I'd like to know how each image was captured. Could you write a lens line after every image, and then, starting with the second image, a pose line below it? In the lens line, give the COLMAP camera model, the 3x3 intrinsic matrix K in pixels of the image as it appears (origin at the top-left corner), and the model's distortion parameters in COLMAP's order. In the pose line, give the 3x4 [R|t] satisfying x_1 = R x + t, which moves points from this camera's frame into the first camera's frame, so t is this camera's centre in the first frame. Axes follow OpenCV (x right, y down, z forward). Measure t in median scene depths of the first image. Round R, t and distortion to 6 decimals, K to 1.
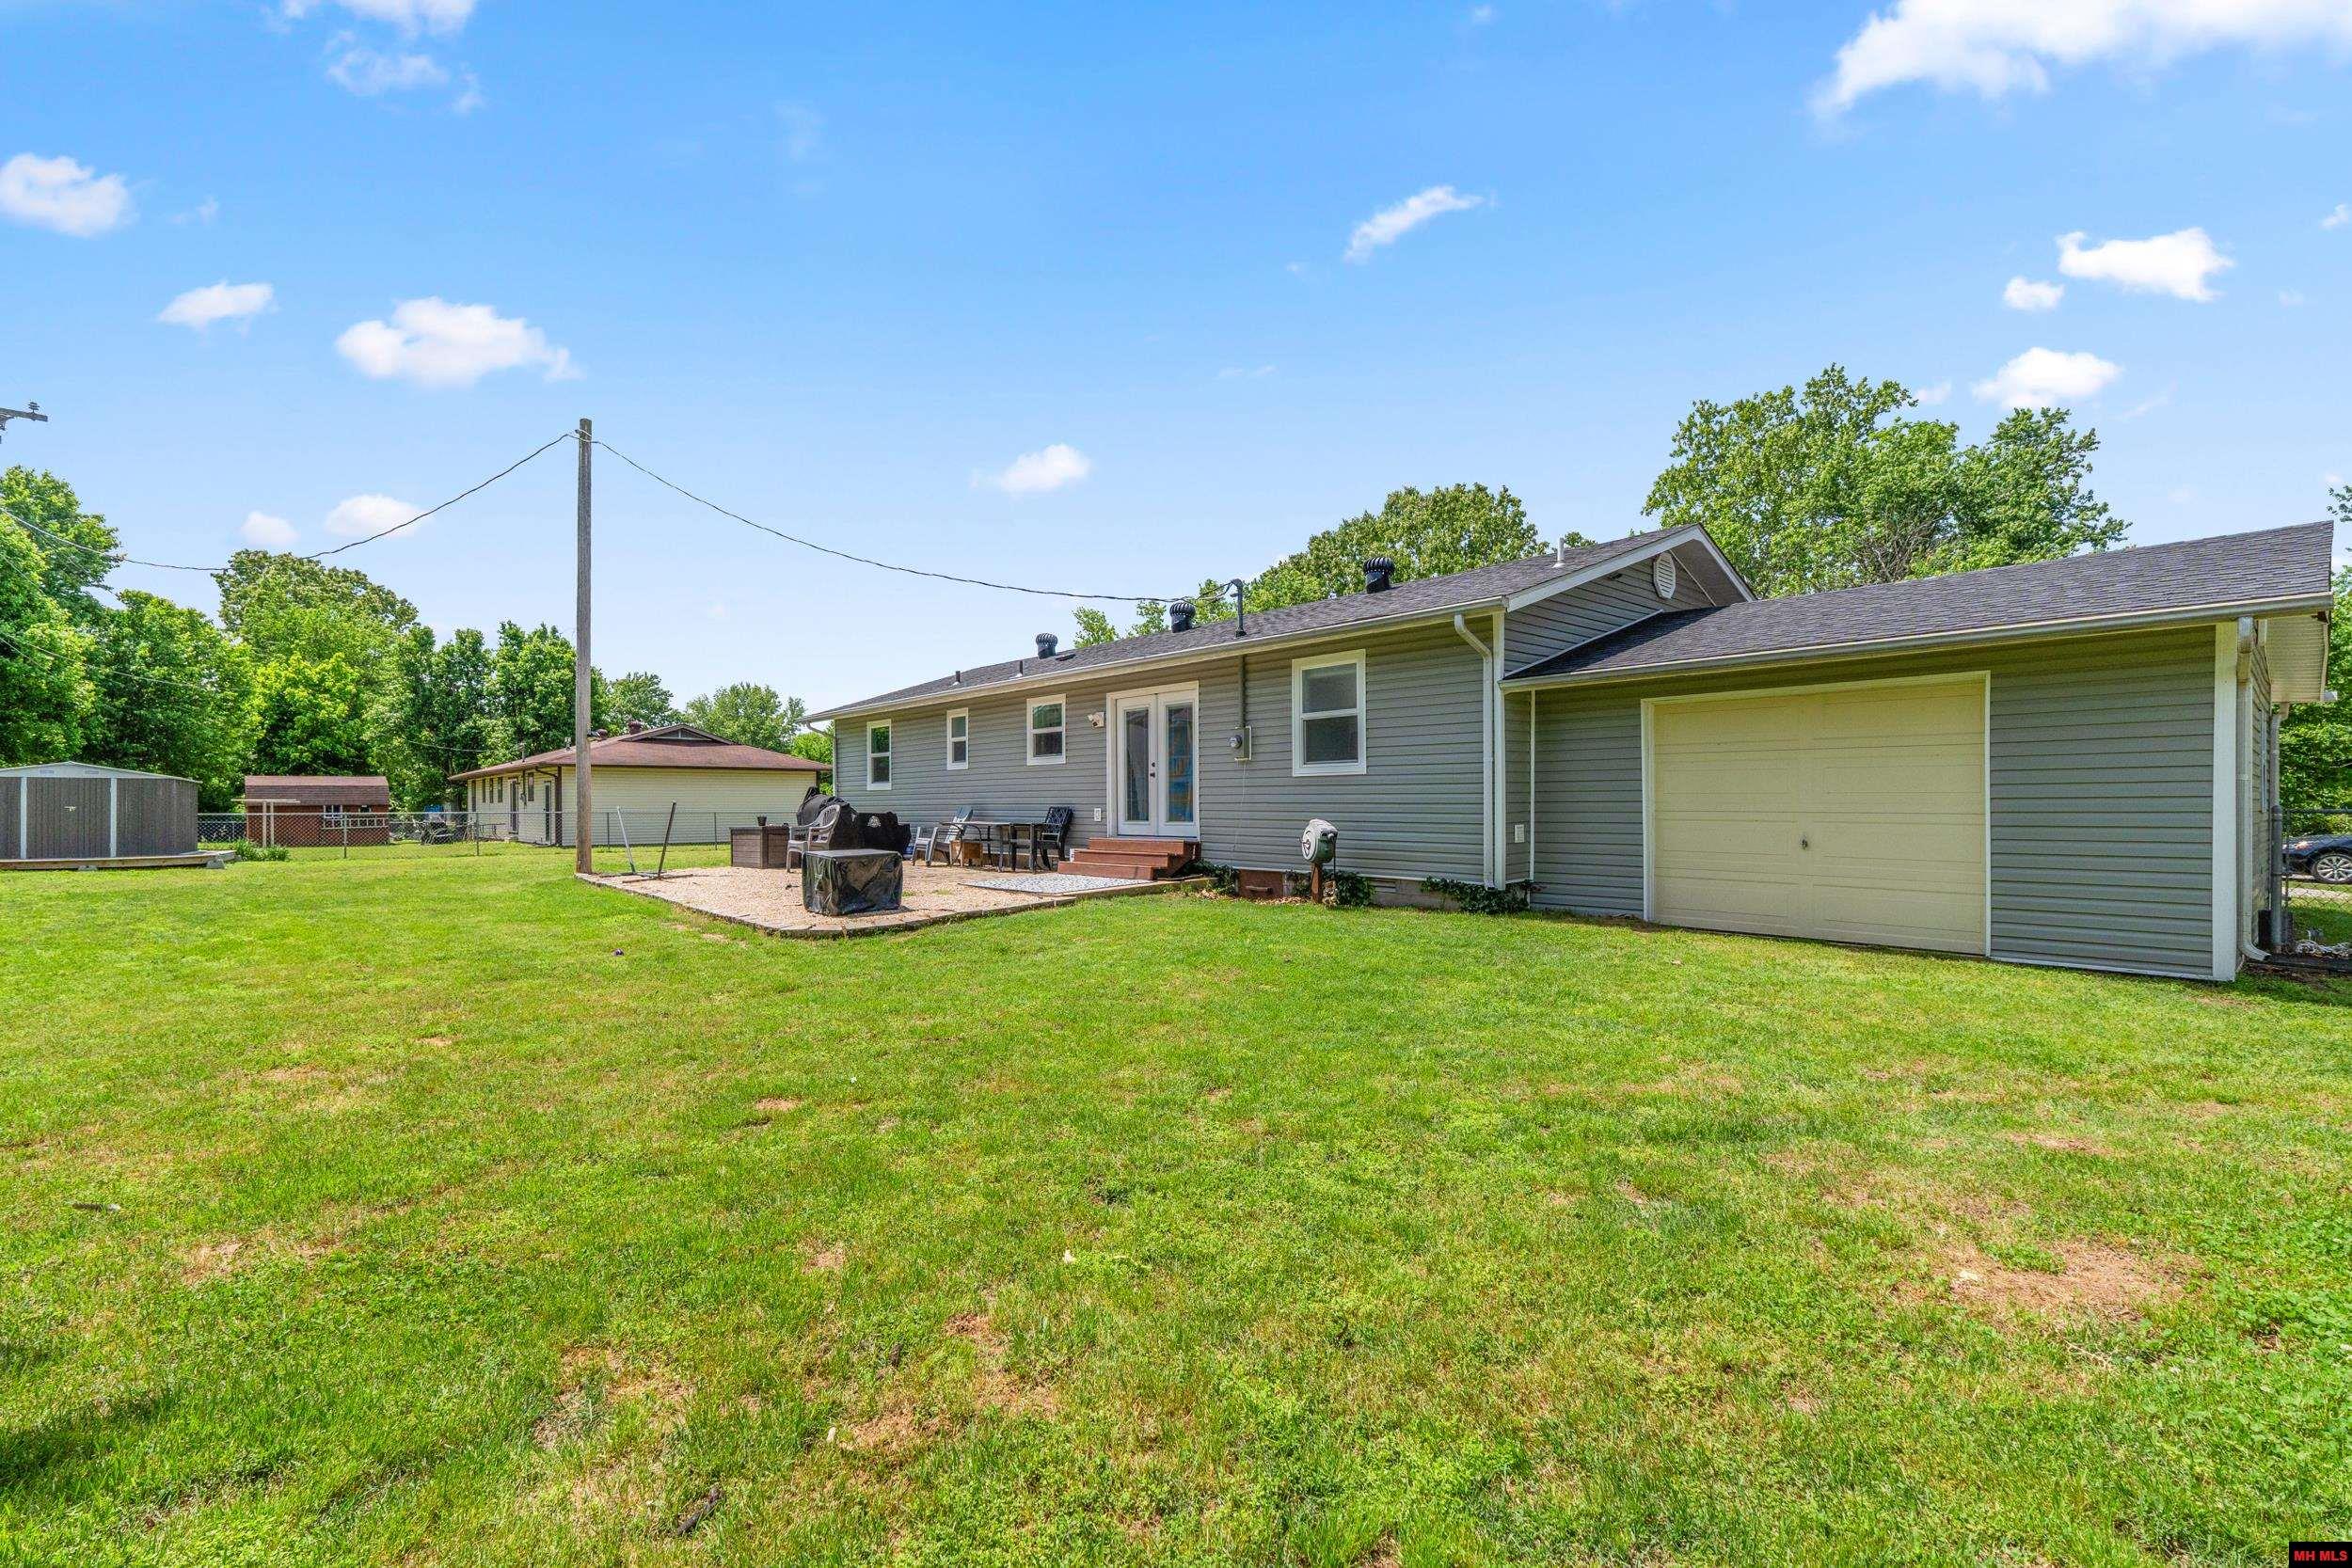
lens RADIAL K [[991.2, 0, 1169.1], [0, 991.2, 791.3], [0, 0, 1]] dist [0.000138, 0.000292]
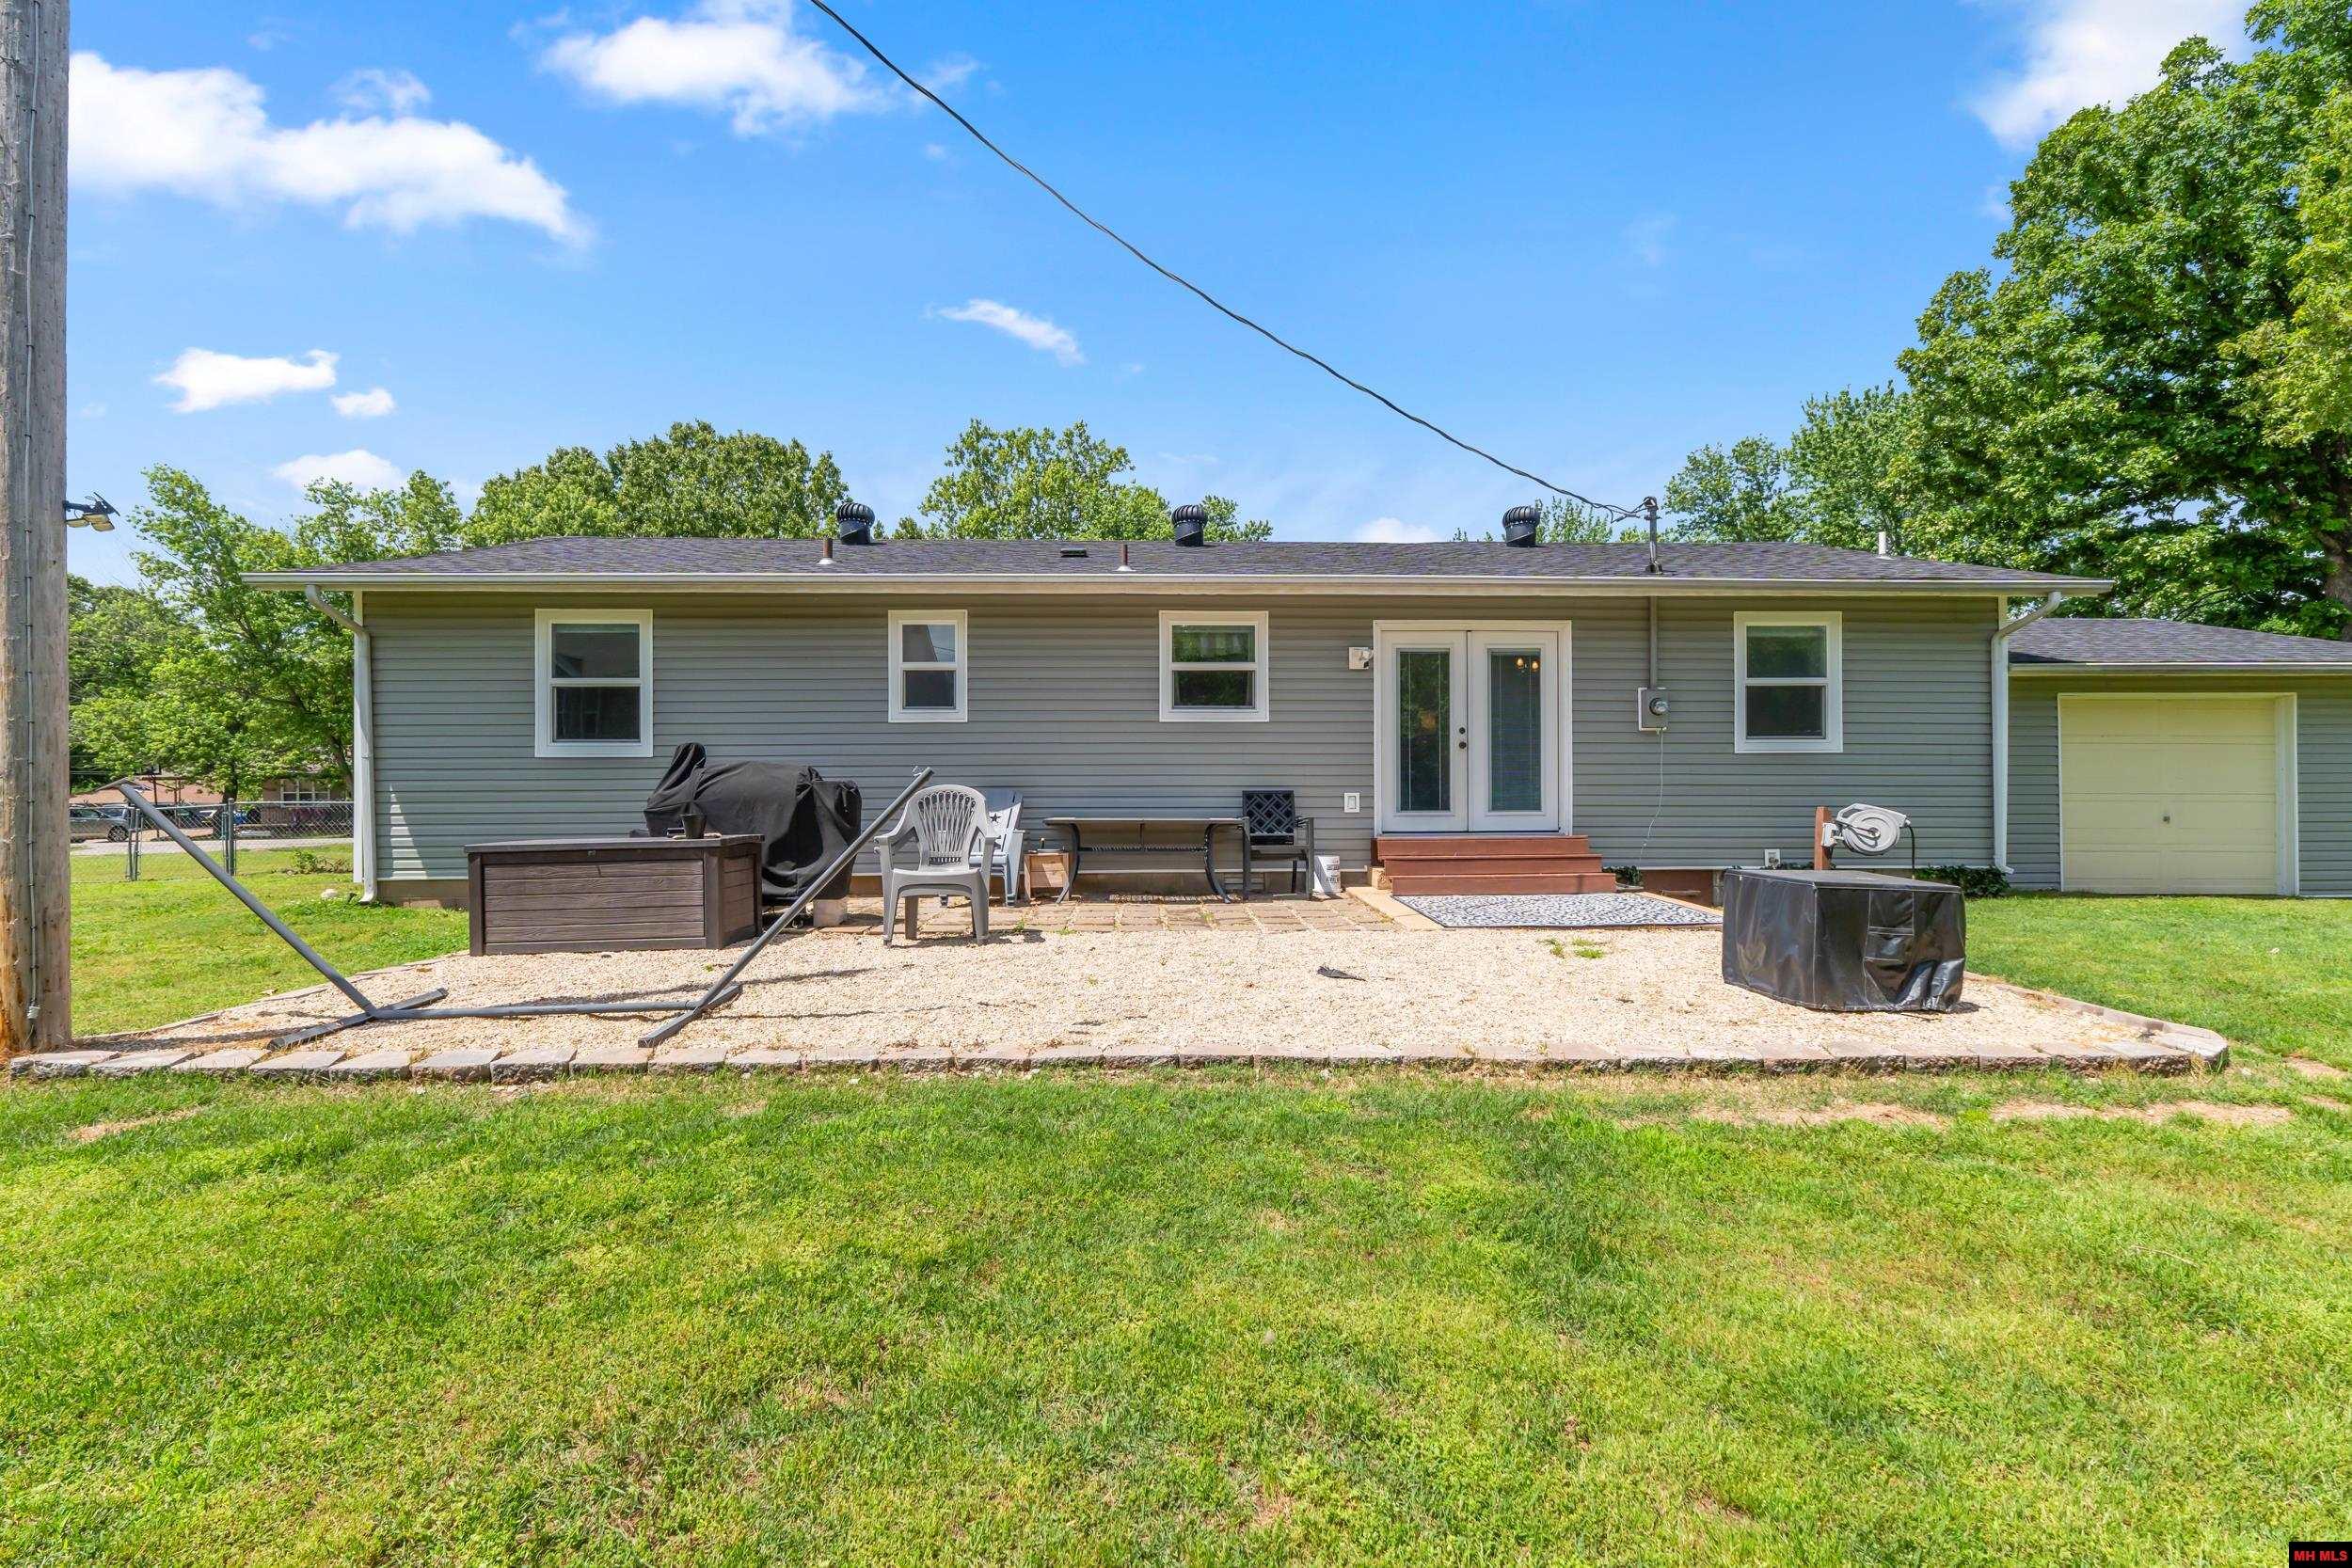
lens RADIAL K [[991.2, 0, 1168.7], [0, 991.2, 793.4], [0, 0, 1]] dist [0.000138, 0.000292]
pose [[0.639682, 0.004167, 0.768628, -0.536147], [-0.008625, 0.999961, 0.001757, 0.013931], [-0.768591, -0.007753, 0.639693, 0.553854]]
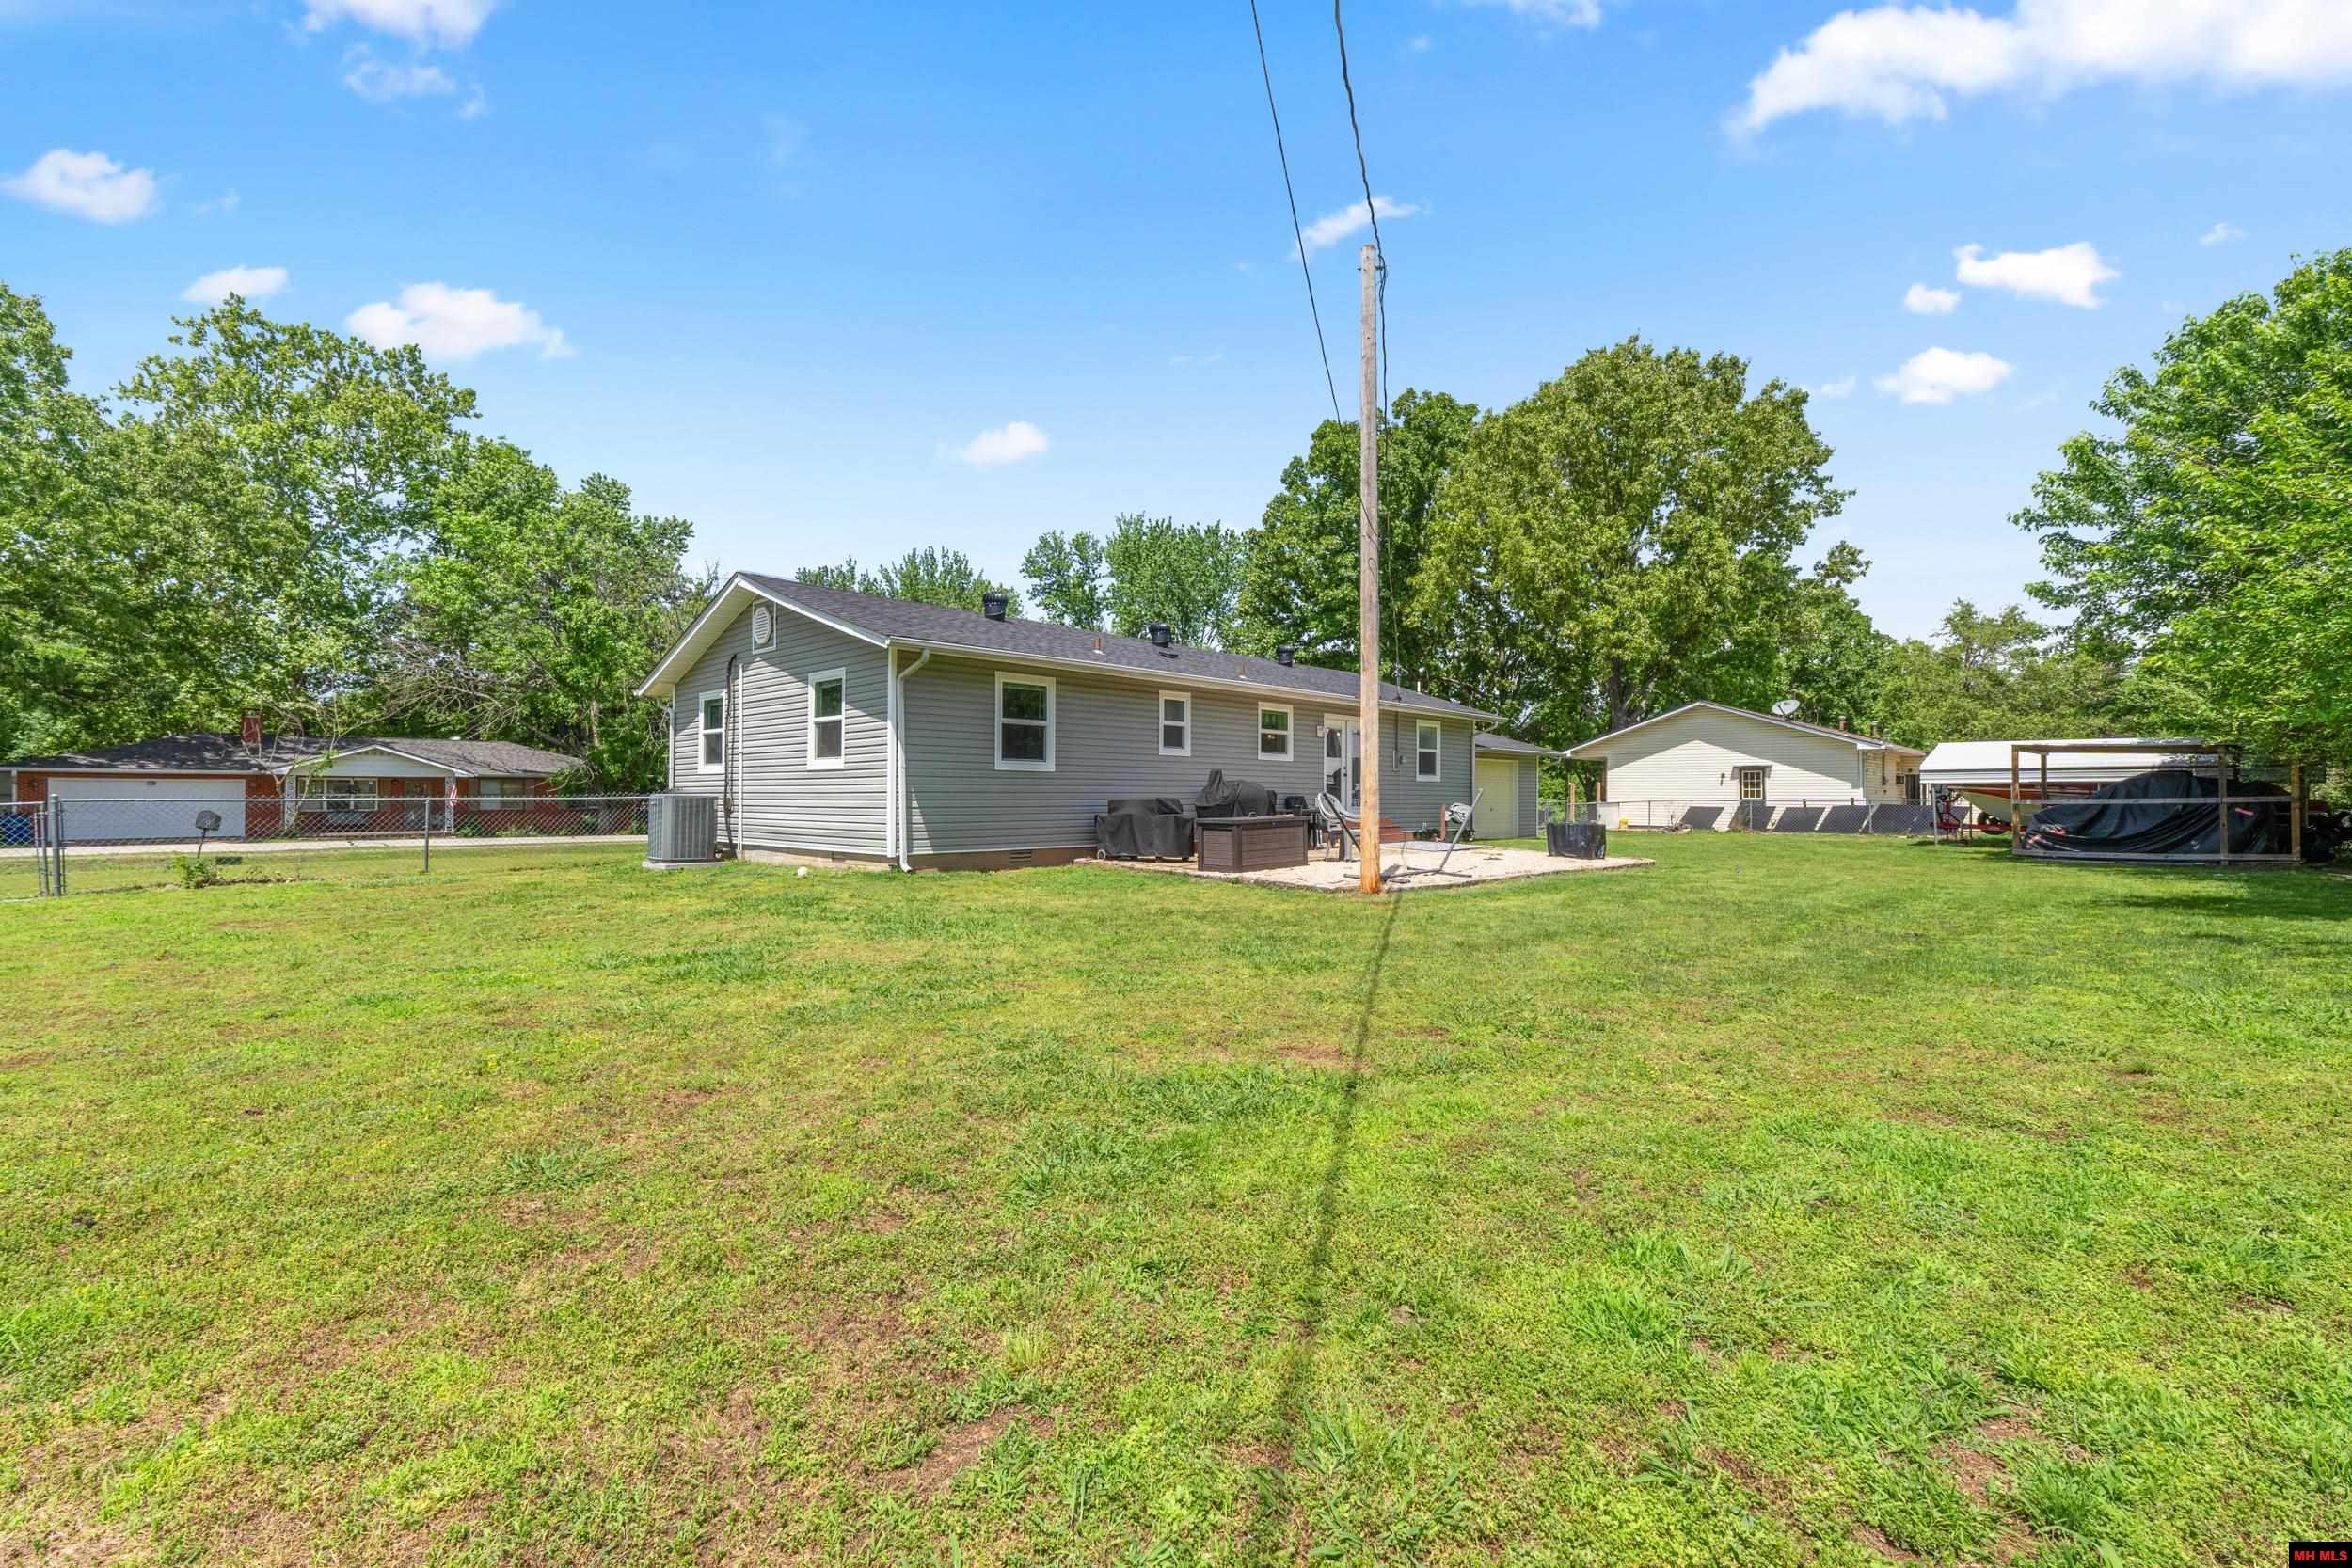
lens RADIAL K [[991.2, 0, 1194.6], [0, 991.2, 781.8], [0, 0, 1]] dist [0.000138, 0.000292]
pose [[-0.089217, 0.024142, 0.995720, -1.138686], [-0.012733, 0.999597, -0.025377, 0.025776], [-0.995931, -0.014942, -0.088874, 1.055290]]
